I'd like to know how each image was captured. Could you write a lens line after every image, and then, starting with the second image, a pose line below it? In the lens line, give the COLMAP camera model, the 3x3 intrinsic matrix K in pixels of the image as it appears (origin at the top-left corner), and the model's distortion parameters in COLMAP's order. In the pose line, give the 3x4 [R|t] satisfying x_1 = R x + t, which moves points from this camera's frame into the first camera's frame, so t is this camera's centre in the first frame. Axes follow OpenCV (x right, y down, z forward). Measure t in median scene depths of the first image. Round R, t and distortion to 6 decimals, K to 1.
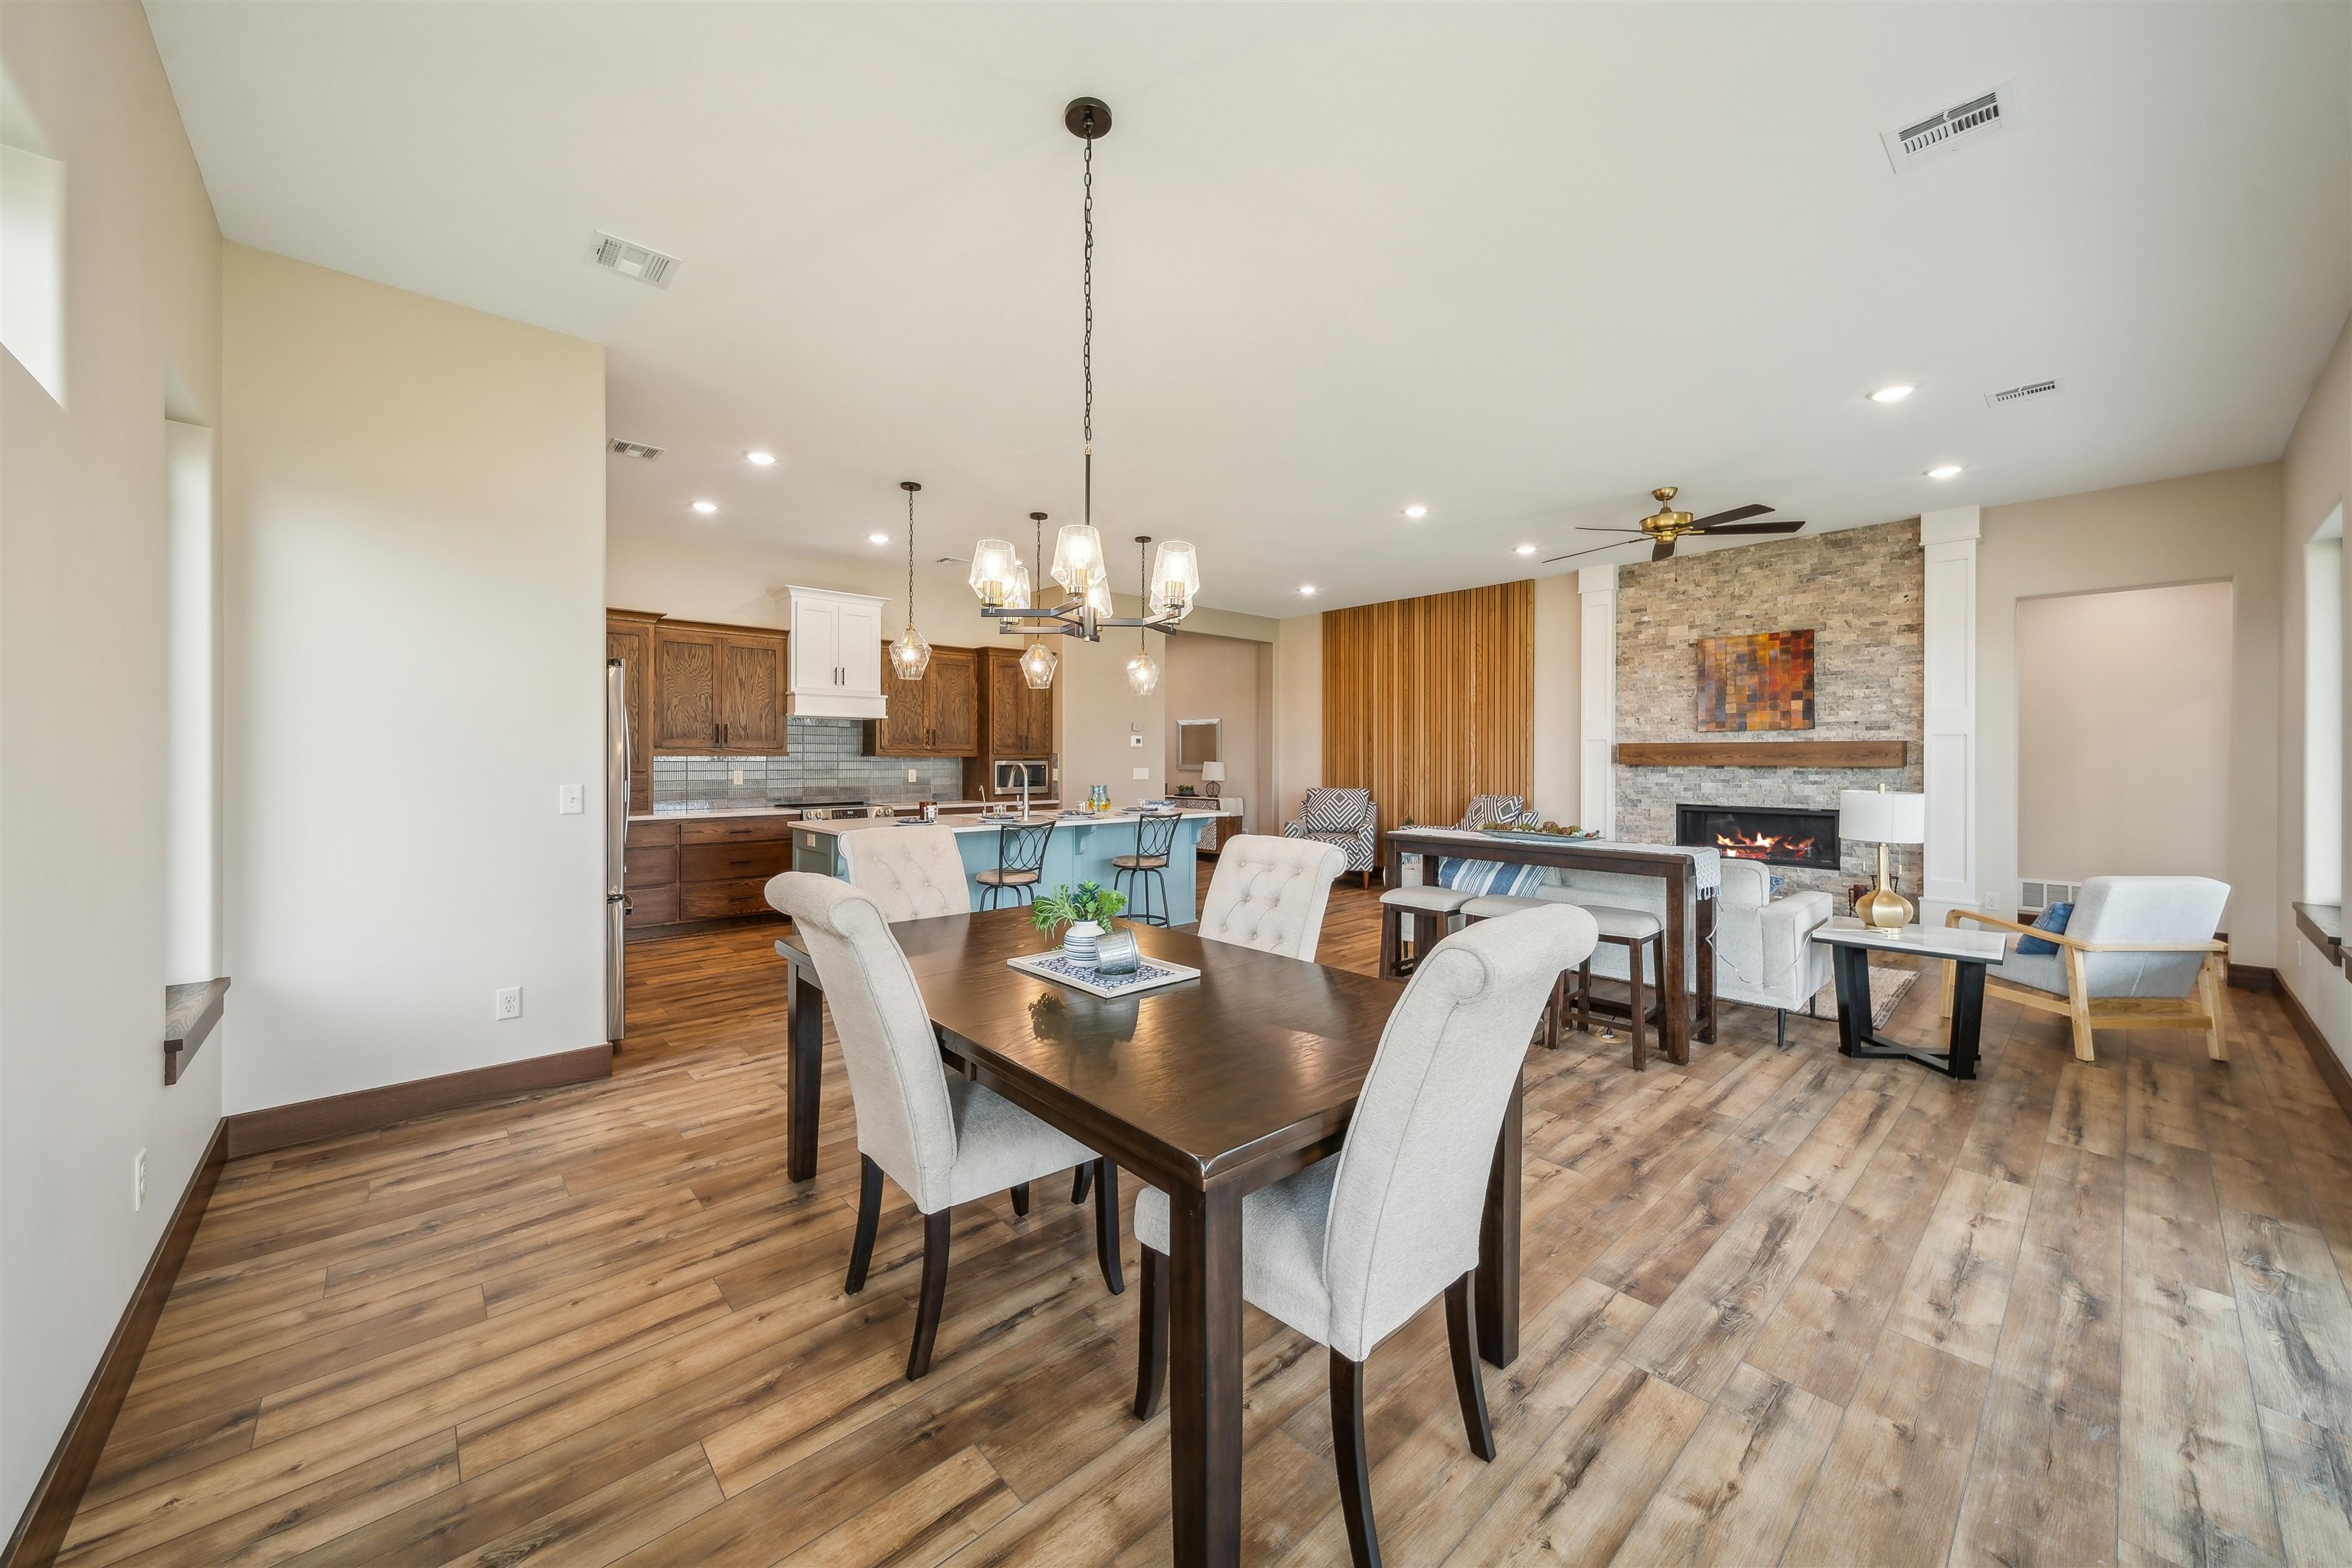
lens RADIAL K [[848.3, 0, 1153.1], [0, 848.3, 754.2], [0, 0, 1]] dist [0.014037, 0.000007]
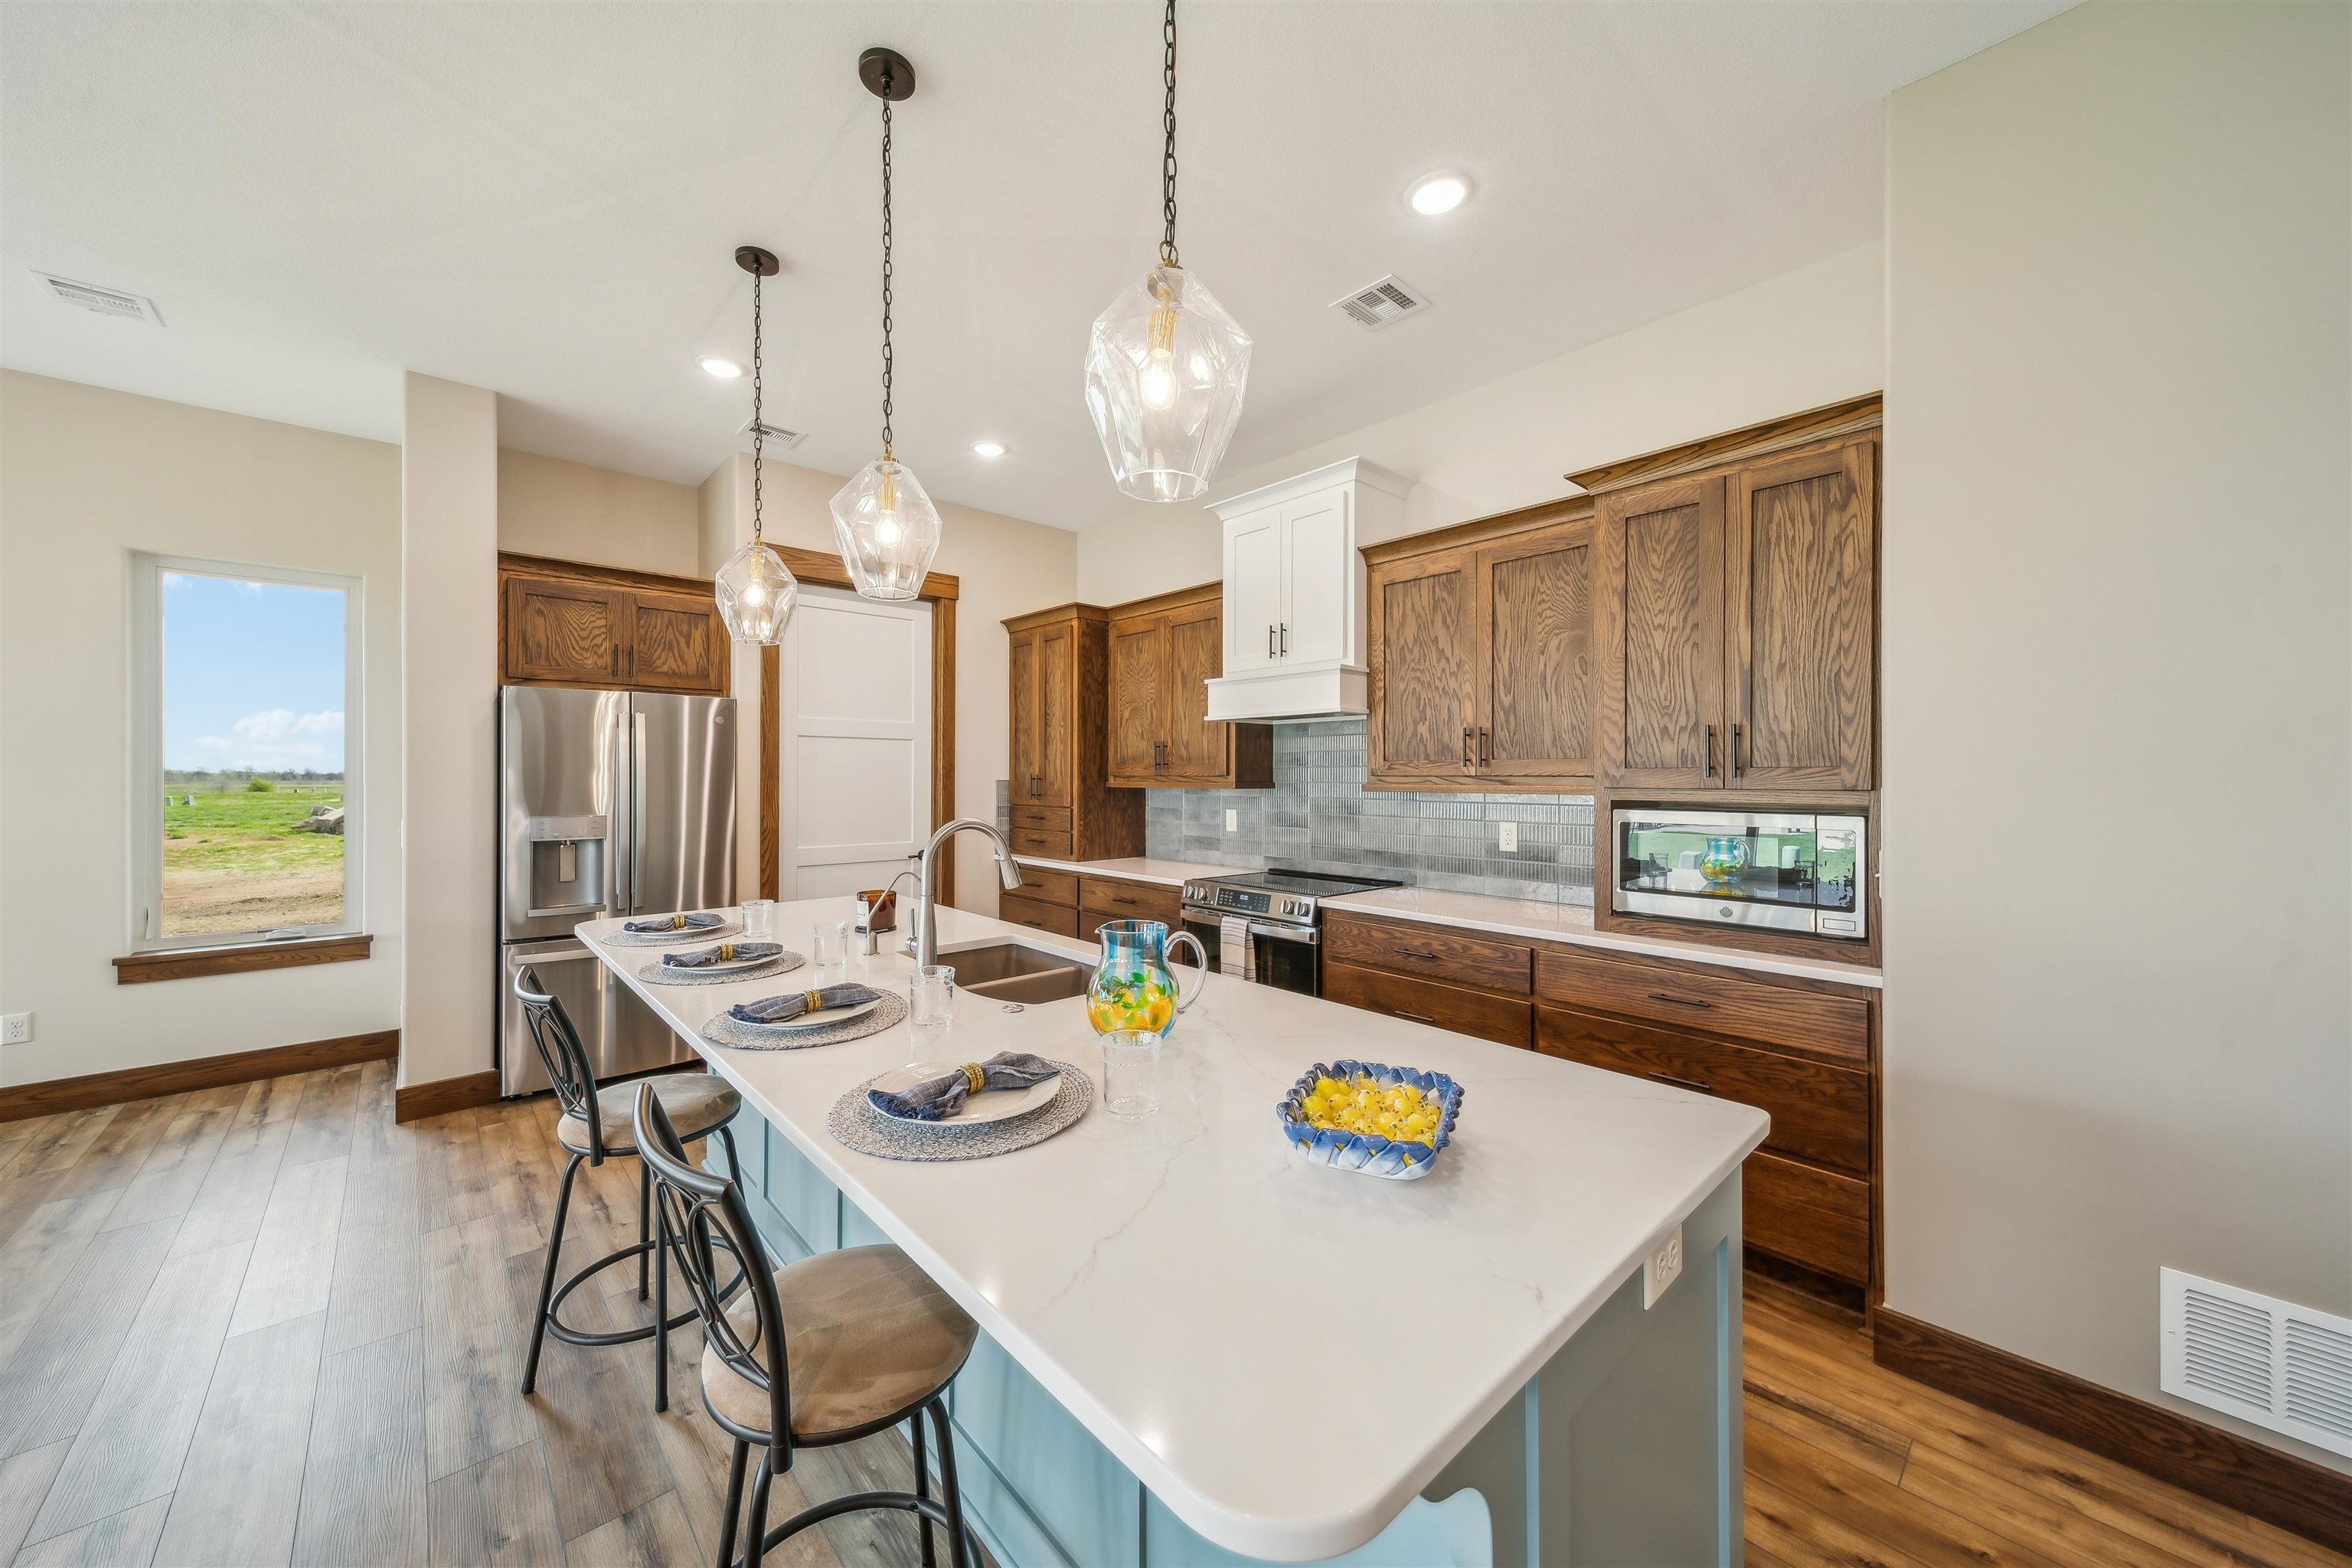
lens RADIAL K [[843.1, 0, 1151.5], [0, 843.1, 776.4], [0, 0, 1]] dist [0.009500, -0.000474]
pose [[-0.002048, -0.002364, -0.999995, 0.170614], [0.002448, 0.999994, -0.002369, -0.005590], [0.999995, -0.002452, -0.002042, 0.970244]]
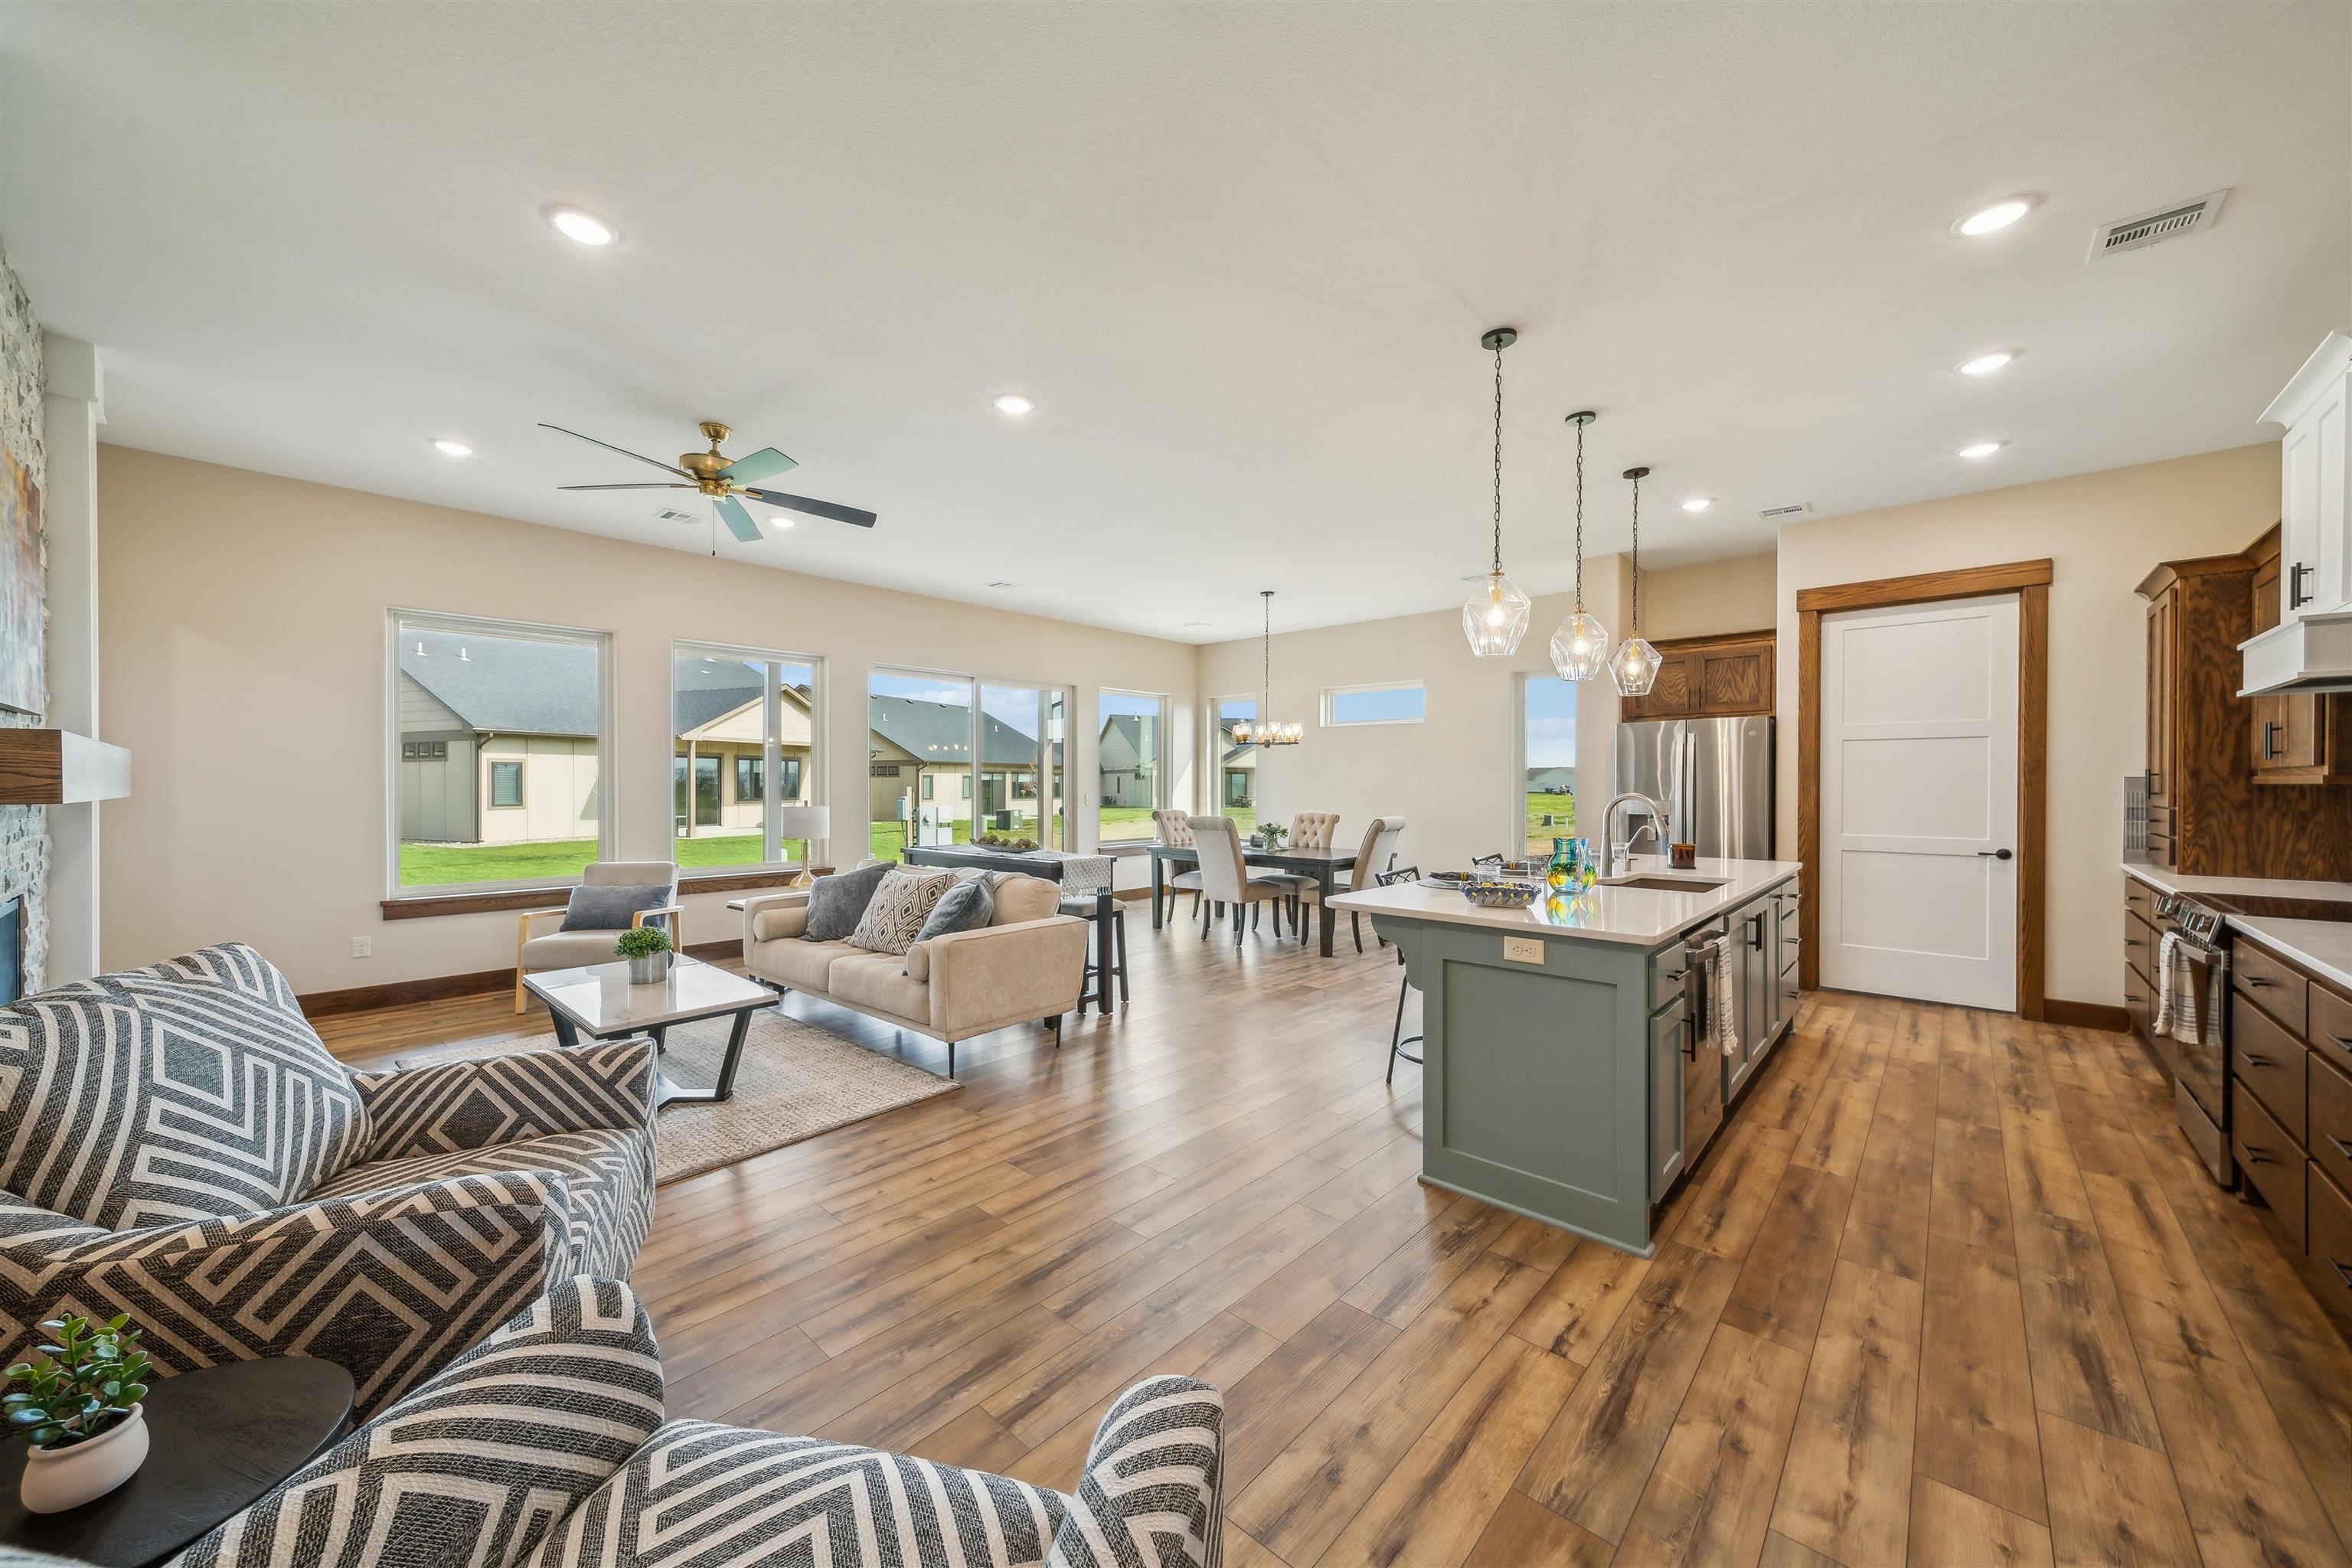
lens RADIAL K [[843.3, 0, 1156.4], [0, 843.3, 788.7], [0, 0, 1]] dist [0.018995, -0.003893]
pose [[-0.995628, -0.002289, -0.093378, 0.223636], [-0.002421, 0.999996, 0.001306, 0.005937], [0.093375, 0.001527, -0.995630, 1.430666]]
